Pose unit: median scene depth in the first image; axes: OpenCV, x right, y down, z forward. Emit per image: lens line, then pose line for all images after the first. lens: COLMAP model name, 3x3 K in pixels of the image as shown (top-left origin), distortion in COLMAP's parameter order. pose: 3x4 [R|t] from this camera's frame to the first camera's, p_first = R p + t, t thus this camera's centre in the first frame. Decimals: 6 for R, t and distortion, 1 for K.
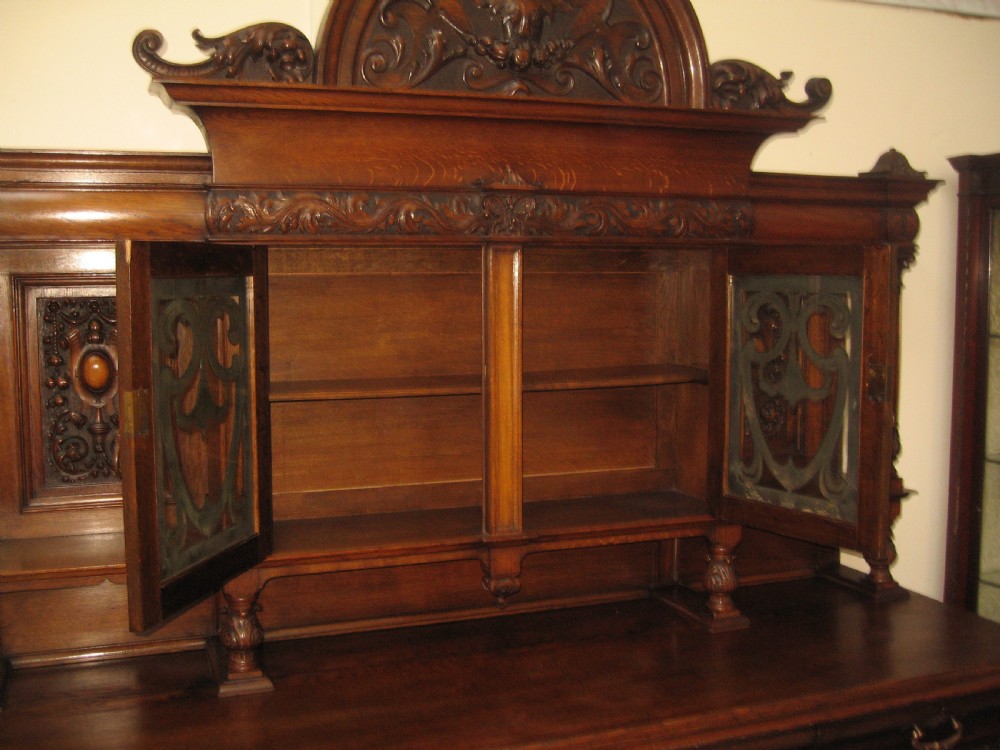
lens RADIAL K [[1093.2, 0, 494.6], [0, 1093.2, 374.7], [0, 0, 1]] dist [-0.102994, 0.000000]
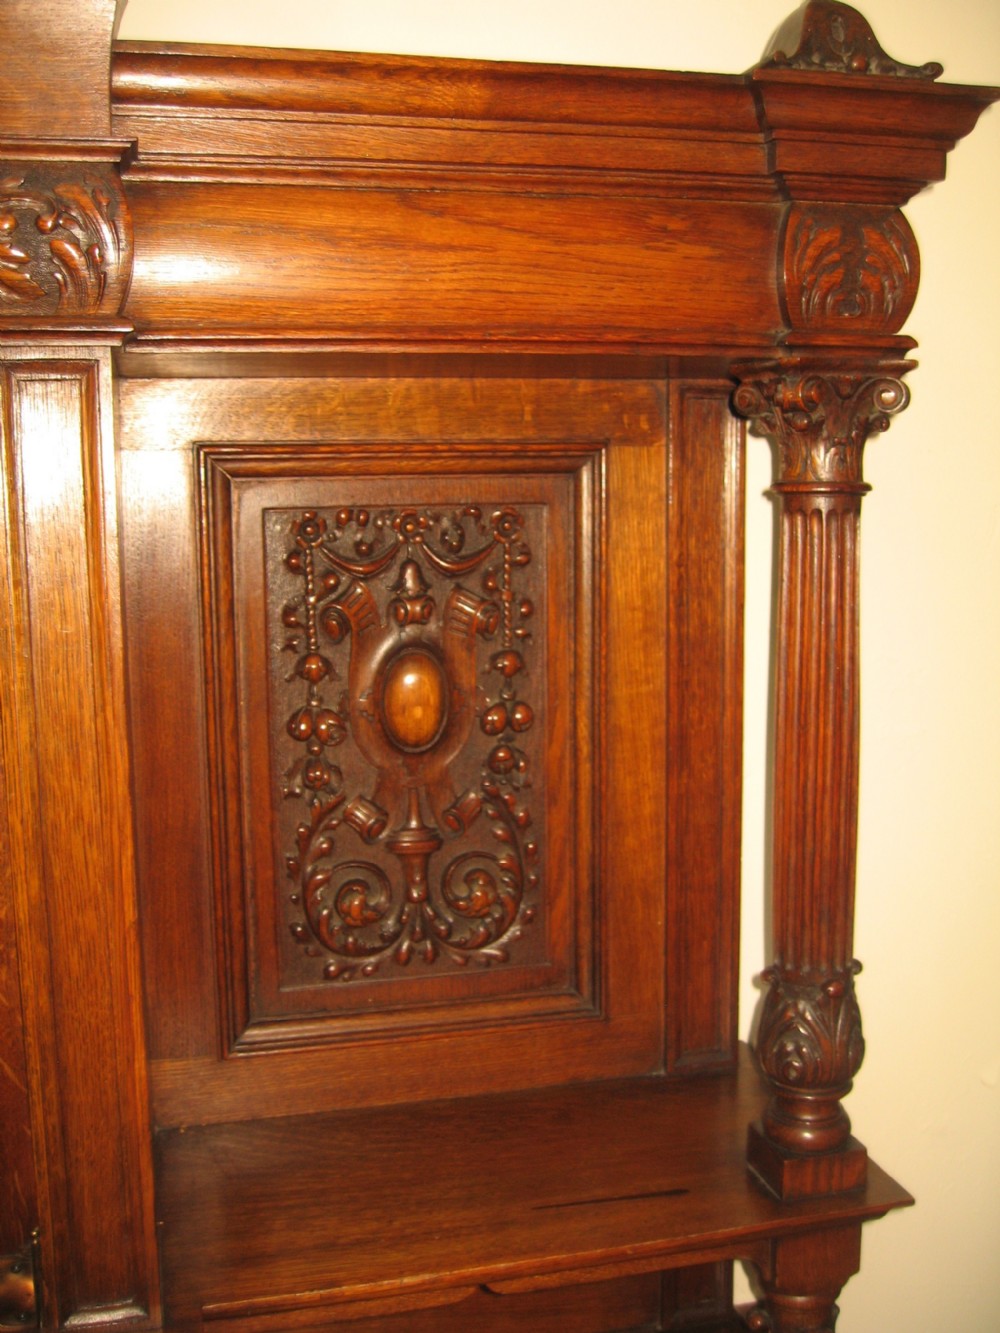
lens RADIAL K [[1457.3, 0, 487.5], [0, 1457.3, 664.9], [0, 0, 1]] dist [-0.102994, 0.000000]
pose [[0.993319, 0.006260, -0.115229, 0.388330], [-0.001244, 0.999050, 0.043555, -0.062672], [0.115392, -0.043120, 0.992384, 0.733444]]
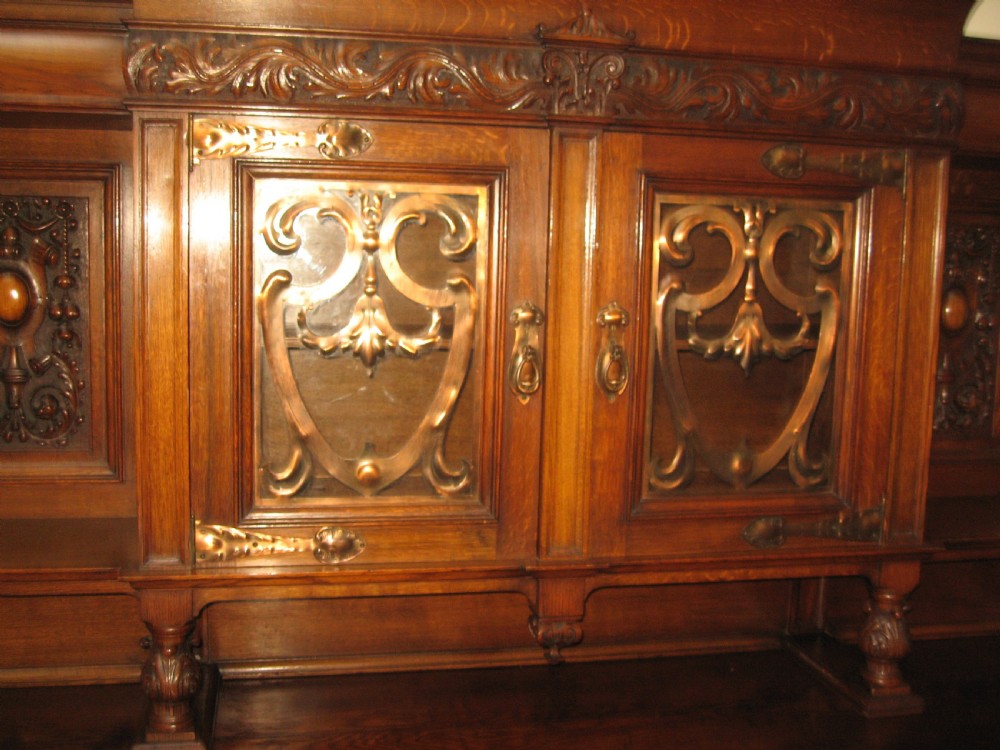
lens RADIAL K [[1093.2, 0, 495.9], [0, 1093.2, 374.9], [0, 0, 1]] dist [-0.102994, 0.000000]
pose [[0.987574, 0.046473, -0.150125, 0.066957], [-0.042233, 0.998617, 0.031309, 0.012549], [0.151373, -0.024580, 0.988171, 0.332606]]
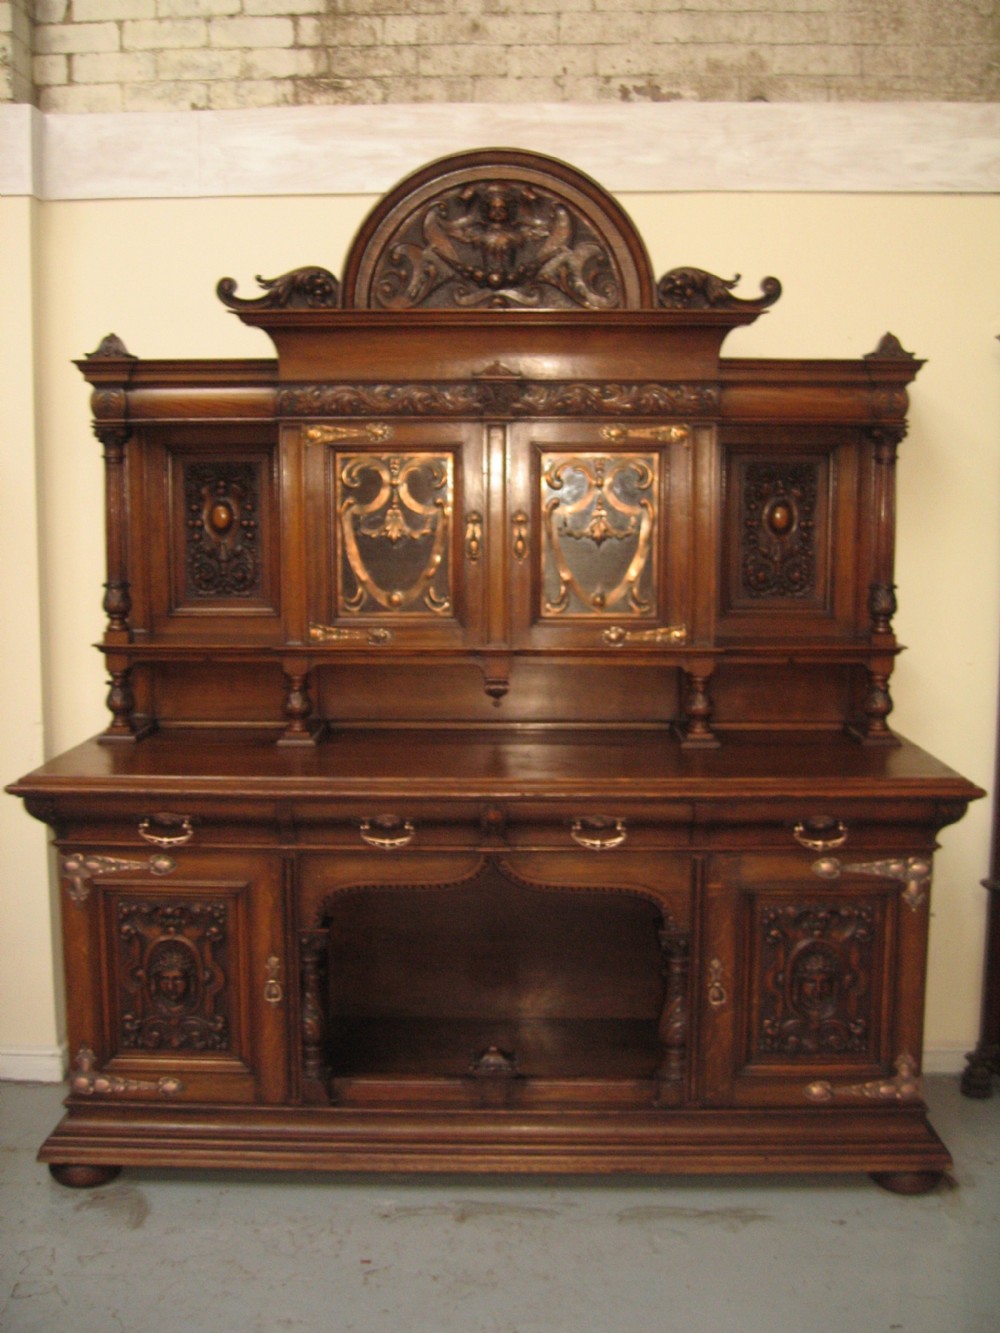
lens RADIAL K [[1457.3, 0, 509.0], [0, 1457.3, 657.8], [0, 0, 1]] dist [-0.102994, 0.000000]
pose [[0.933259, 0.046022, -0.356244, 0.648026], [-0.036348, 0.998767, 0.033804, 0.101641], [0.357360, -0.018599, 0.933781, -0.611954]]
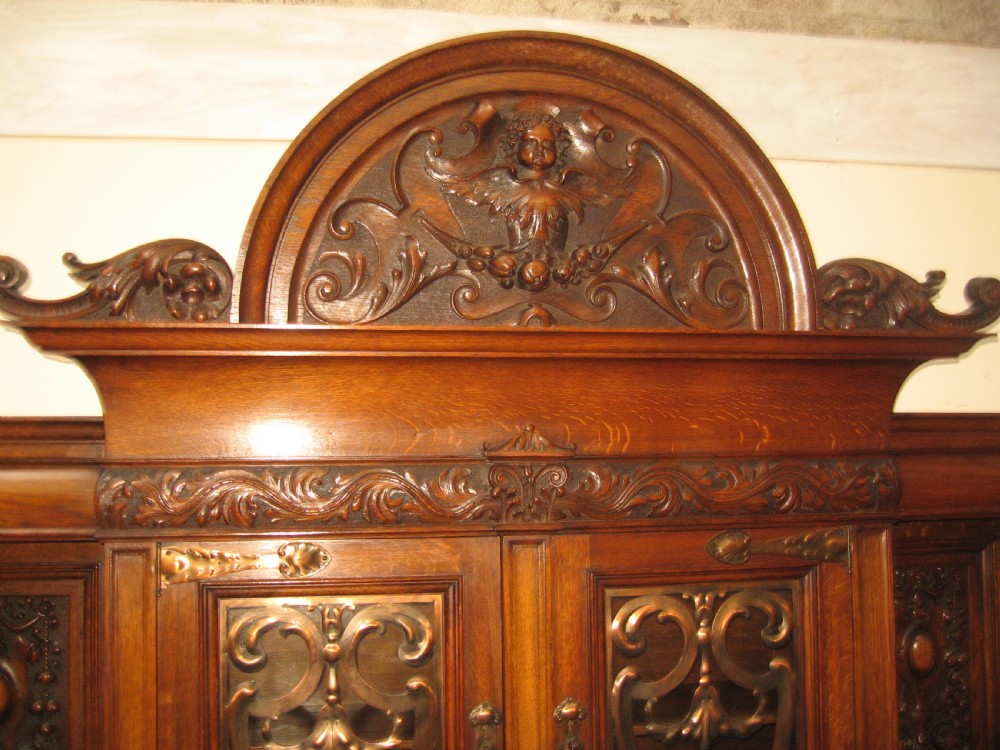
lens RADIAL K [[1093.2, 0, 496.4], [0, 1093.2, 378.0], [0, 0, 1]] dist [-0.102994, 0.000000]
pose [[0.985372, -0.025342, -0.168520, 0.110779], [-0.004749, 0.984413, -0.175808, -0.093612], [0.170348, 0.174037, 0.969893, 0.299488]]
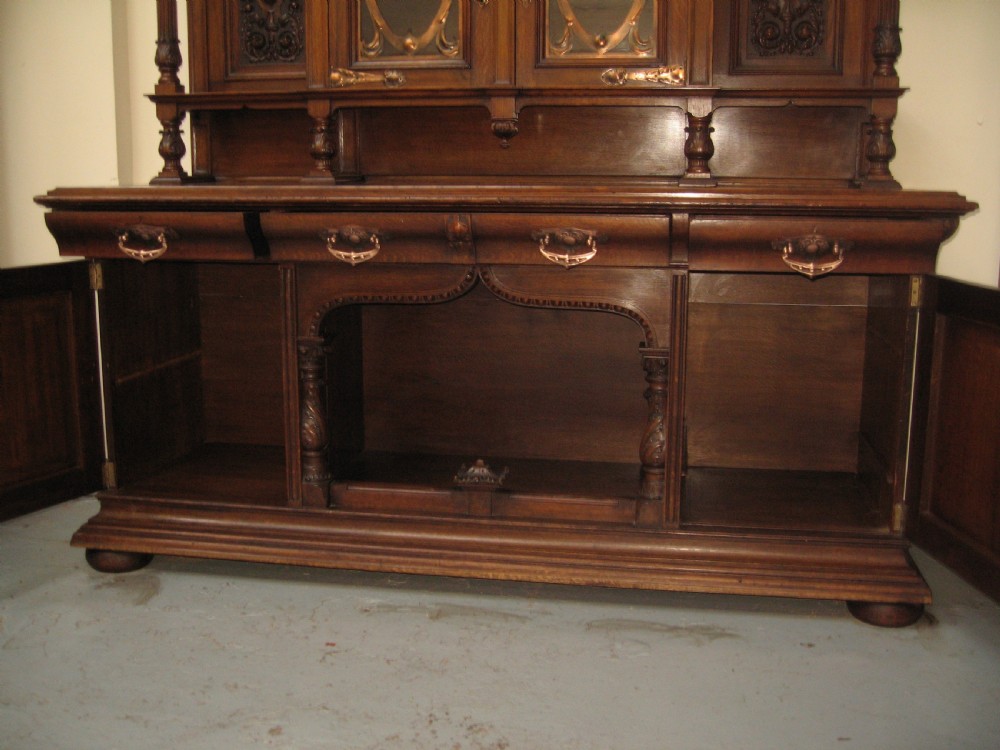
lens RADIAL K [[1093.2, 0, 494.2], [0, 1093.2, 374.6], [0, 0, 1]] dist [-0.102994, 0.000000]
pose [[0.862722, 0.097346, -0.496220, 0.714267], [-0.051021, 0.993045, 0.106107, 0.363927], [0.503098, -0.066224, 0.861689, -0.186841]]
